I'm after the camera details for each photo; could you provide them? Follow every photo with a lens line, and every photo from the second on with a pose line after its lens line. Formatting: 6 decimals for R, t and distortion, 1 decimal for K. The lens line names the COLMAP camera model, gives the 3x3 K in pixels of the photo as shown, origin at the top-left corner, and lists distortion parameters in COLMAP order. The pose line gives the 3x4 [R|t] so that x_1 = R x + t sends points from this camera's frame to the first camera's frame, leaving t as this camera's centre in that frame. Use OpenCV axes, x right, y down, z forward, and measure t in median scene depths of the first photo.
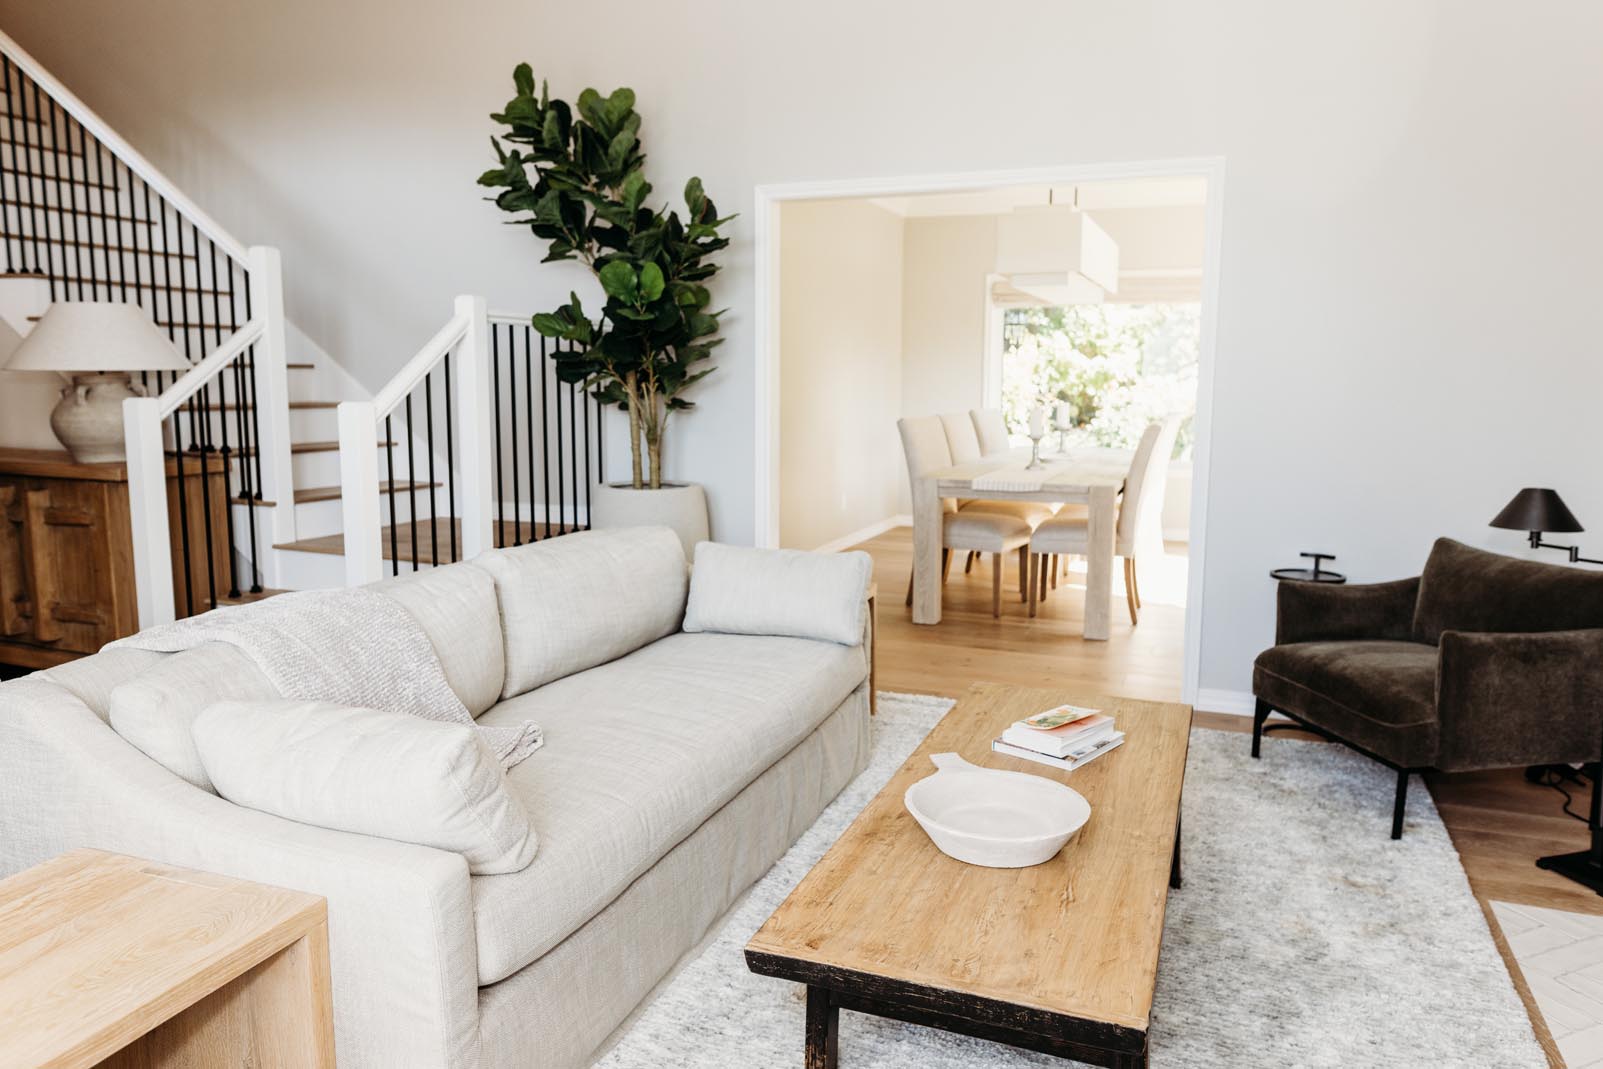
lens RADIAL K [[1130.5, 0, 795.2], [0, 1130.5, 531.5], [0, 0, 1]] dist [-0.008503, 0.013359]
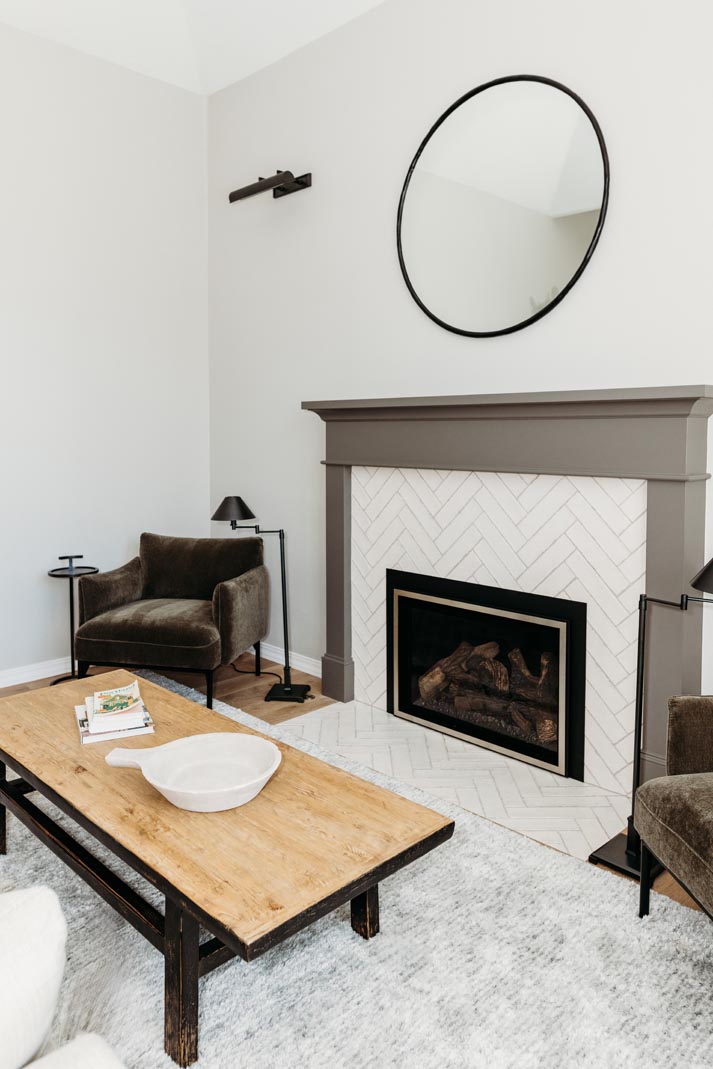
lens RADIAL K [[753.9, 0, 384.5], [0, 753.9, 530.0], [0, 0, 1]] dist [-0.008503, 0.013359]
pose [[0.404277, -0.119509, 0.906795, -0.332635], [0.131213, 0.988750, 0.071811, -0.039262], [-0.905176, 0.089952, 0.415410, 0.287020]]
